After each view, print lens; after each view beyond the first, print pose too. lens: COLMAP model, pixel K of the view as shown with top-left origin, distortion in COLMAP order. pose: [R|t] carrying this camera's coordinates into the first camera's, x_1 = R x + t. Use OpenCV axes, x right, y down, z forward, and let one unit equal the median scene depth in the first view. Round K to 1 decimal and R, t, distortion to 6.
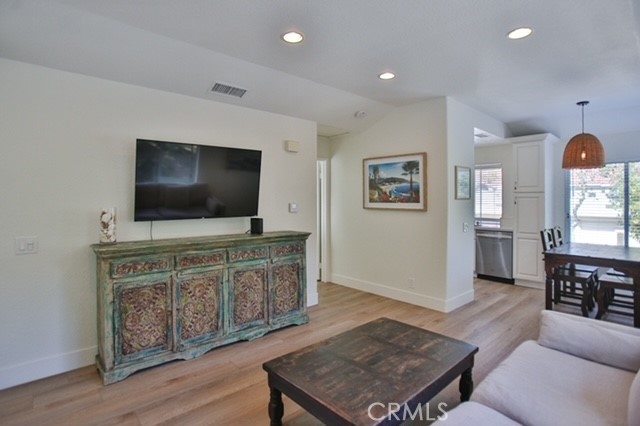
lens RADIAL K [[326.0, 0, 318.0], [0, 326.0, 195.6], [0, 0, 1]] dist [-0.071622, 0.026045]
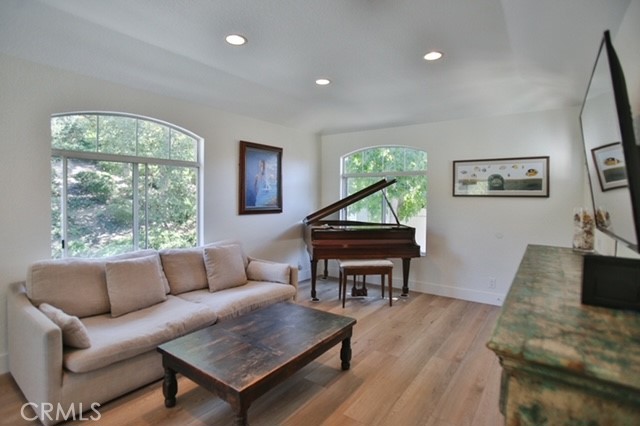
lens RADIAL K [[326.0, 0, 321.3], [0, 326.0, 198.8], [0, 0, 1]] dist [-0.071622, 0.026045]
pose [[-0.977573, -0.014543, -0.210096, 0.150682], [-0.015491, 0.999876, 0.002869, 0.017200], [0.210028, 0.006060, -0.977677, 1.324391]]
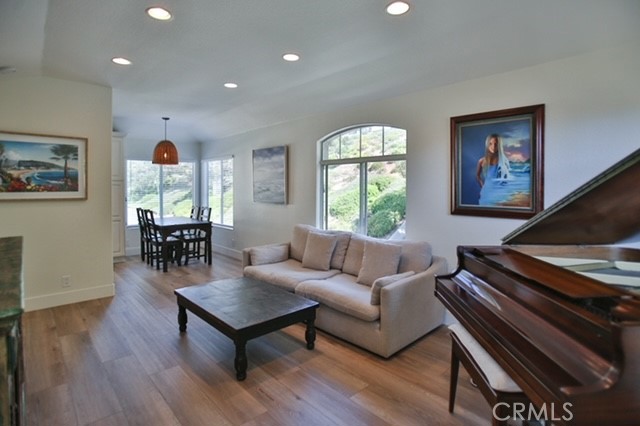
lens RADIAL K [[326.0, 0, 313.8], [0, 326.0, 191.5], [0, 0, 1]] dist [-0.071622, 0.026045]
pose [[-0.012949, -0.022803, 0.999656, -0.774539], [-0.004989, 0.999729, 0.022740, -0.000359], [-0.999904, -0.004693, -0.013059, 0.427638]]
